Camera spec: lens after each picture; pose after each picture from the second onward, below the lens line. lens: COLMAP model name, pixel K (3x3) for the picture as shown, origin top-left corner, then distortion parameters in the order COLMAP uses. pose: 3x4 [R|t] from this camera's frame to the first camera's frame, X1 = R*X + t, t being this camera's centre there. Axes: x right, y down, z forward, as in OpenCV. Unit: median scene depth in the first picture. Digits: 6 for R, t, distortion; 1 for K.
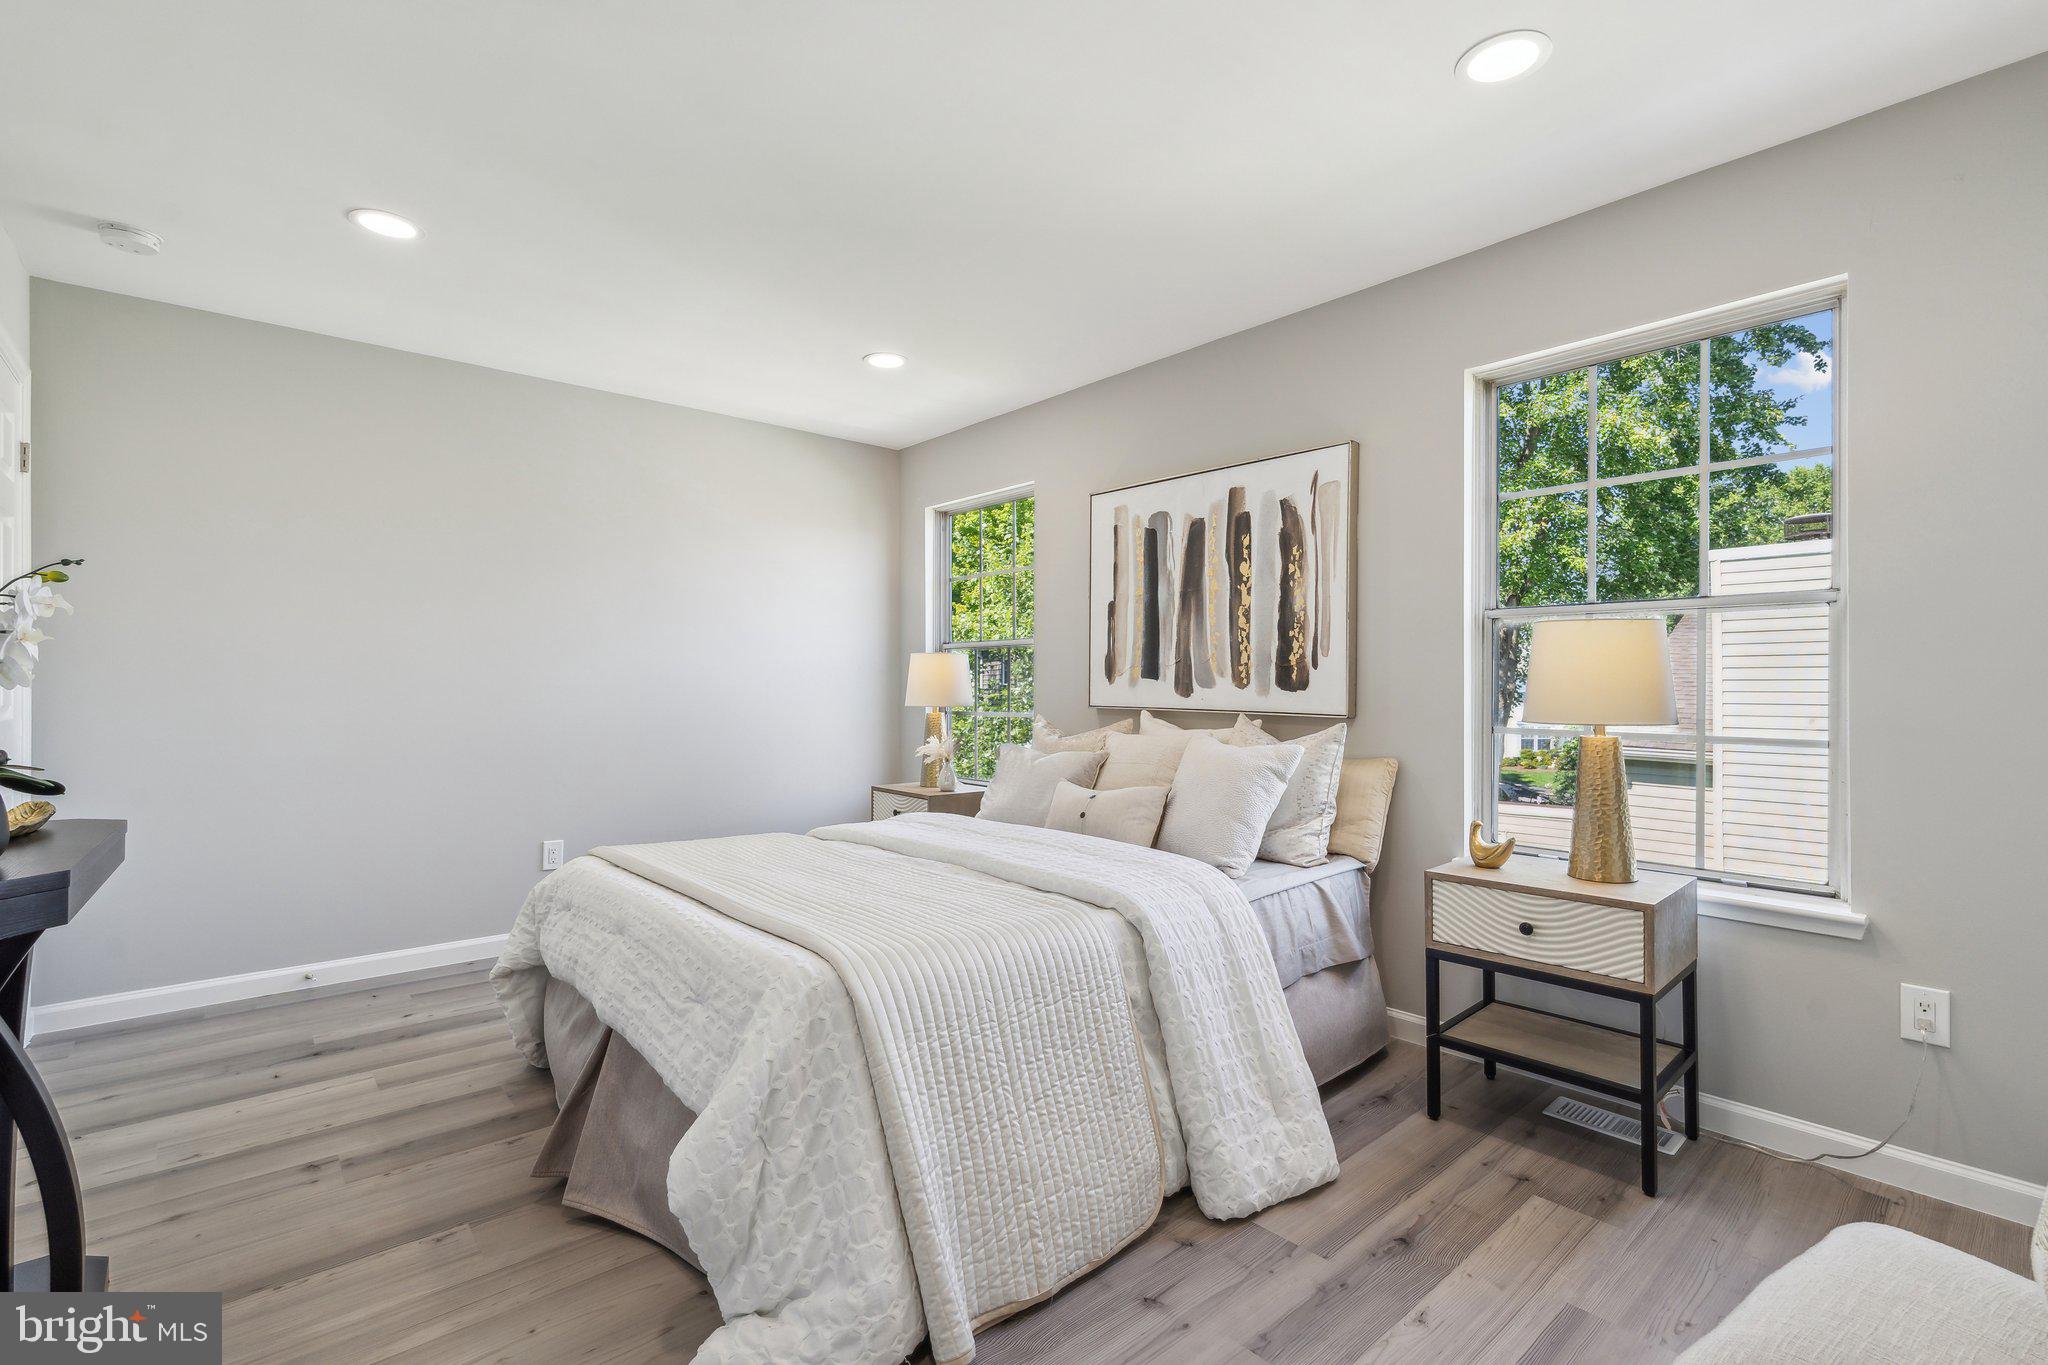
lens RADIAL K [[917.2, 0, 1029.4], [0, 917.2, 695.0], [0, 0, 1]] dist [-0.003911, 0.000197]
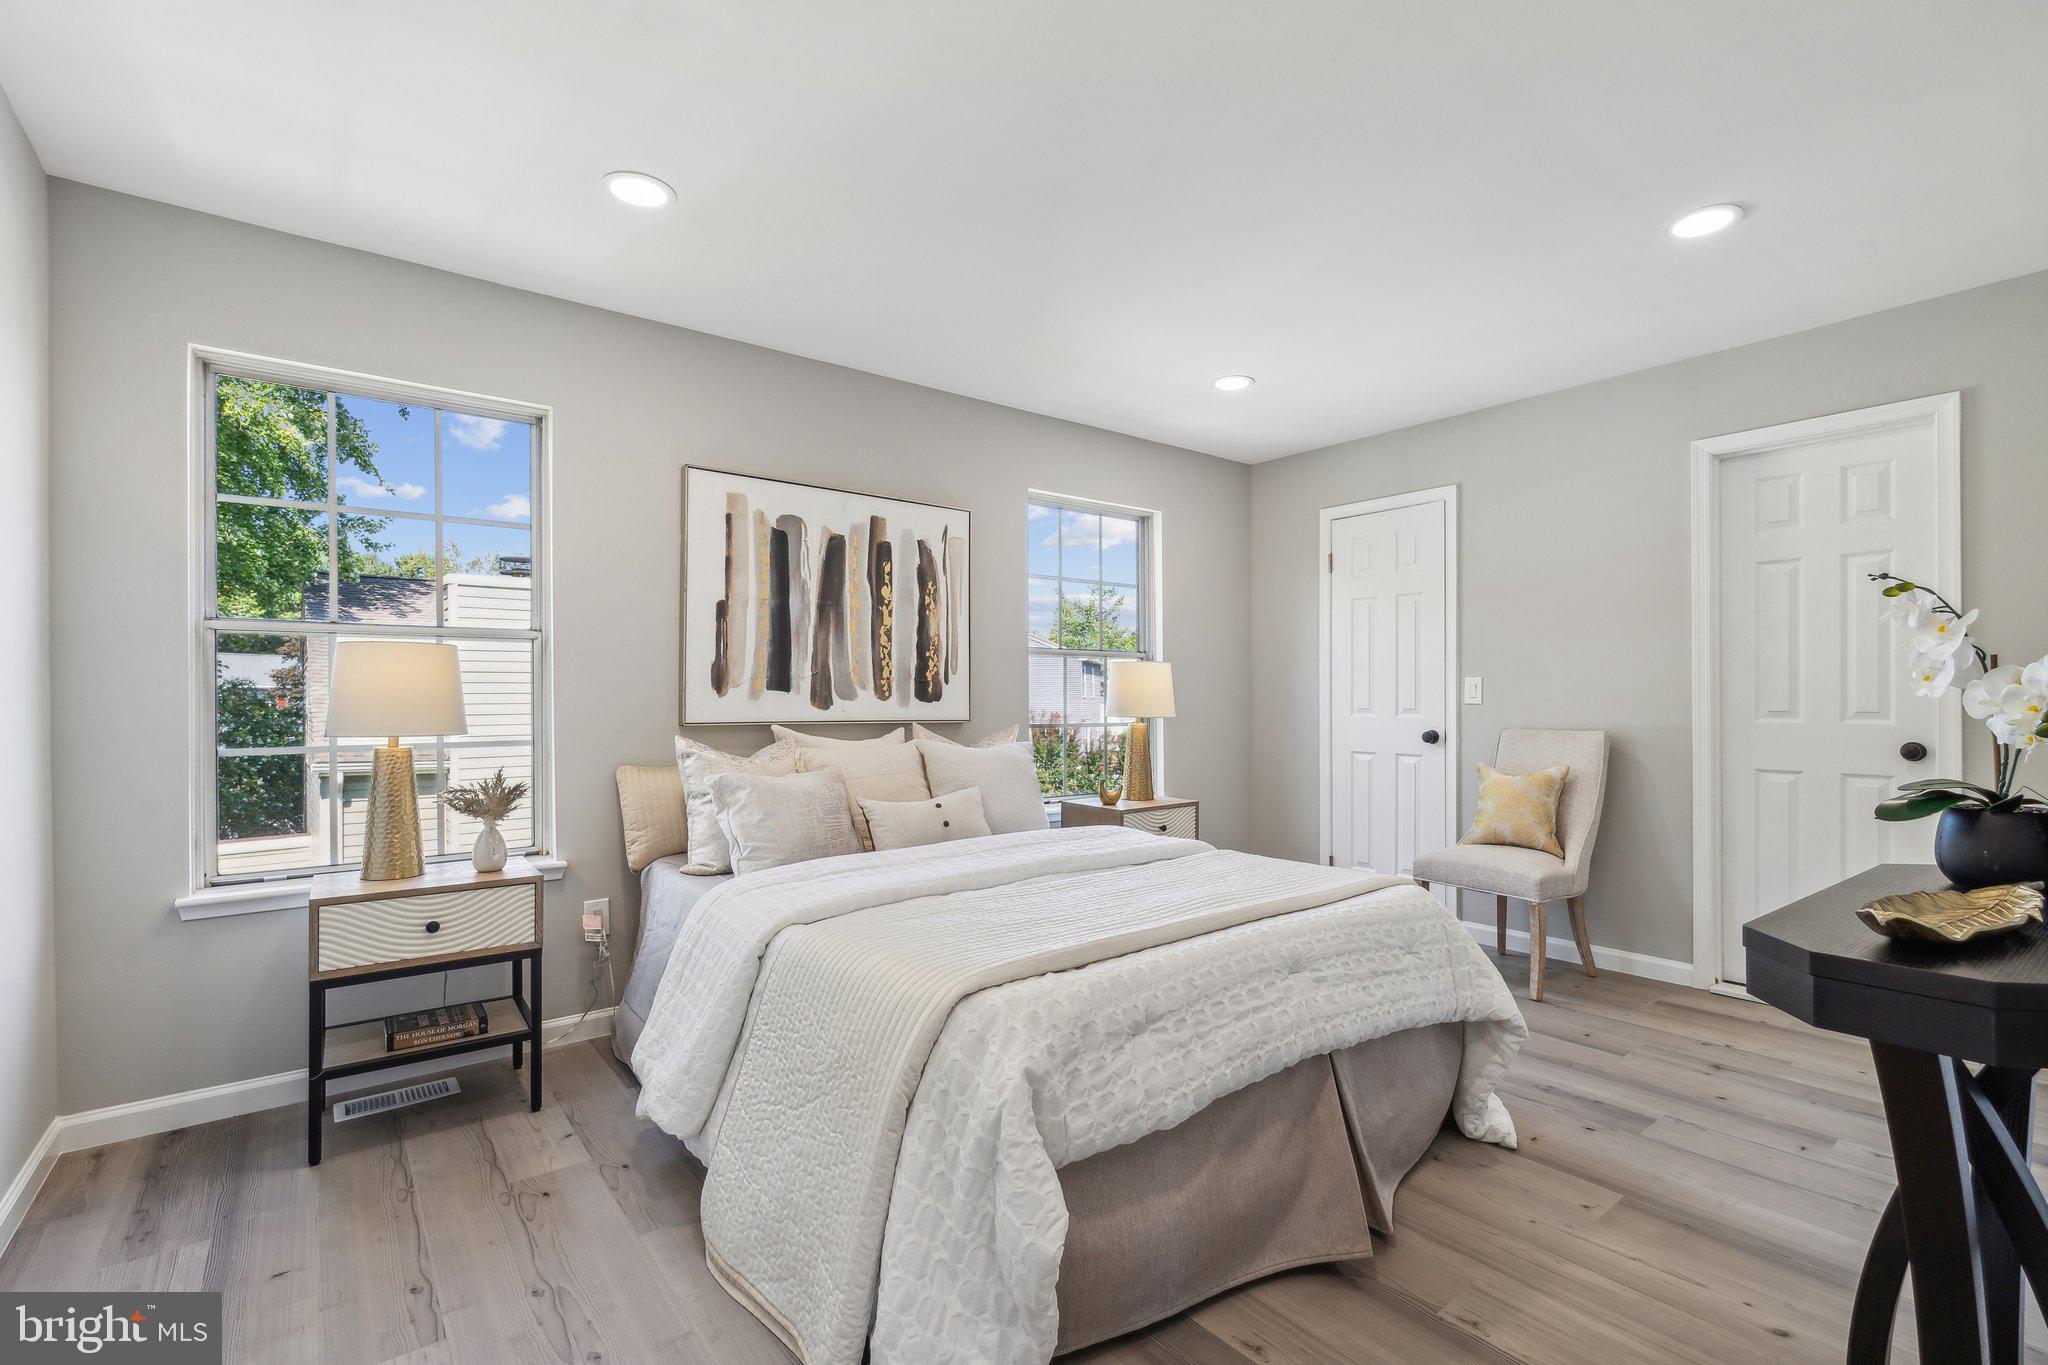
lens RADIAL K [[917.2, 0, 1029.4], [0, 917.2, 695.0], [0, 0, 1]] dist [-0.003911, 0.000197]
pose [[0.065608, 0.002081, 0.997843, -0.864343], [0.012360, 0.999919, -0.002898, -0.008152], [-0.997769, 0.012524, 0.065577, 0.756865]]
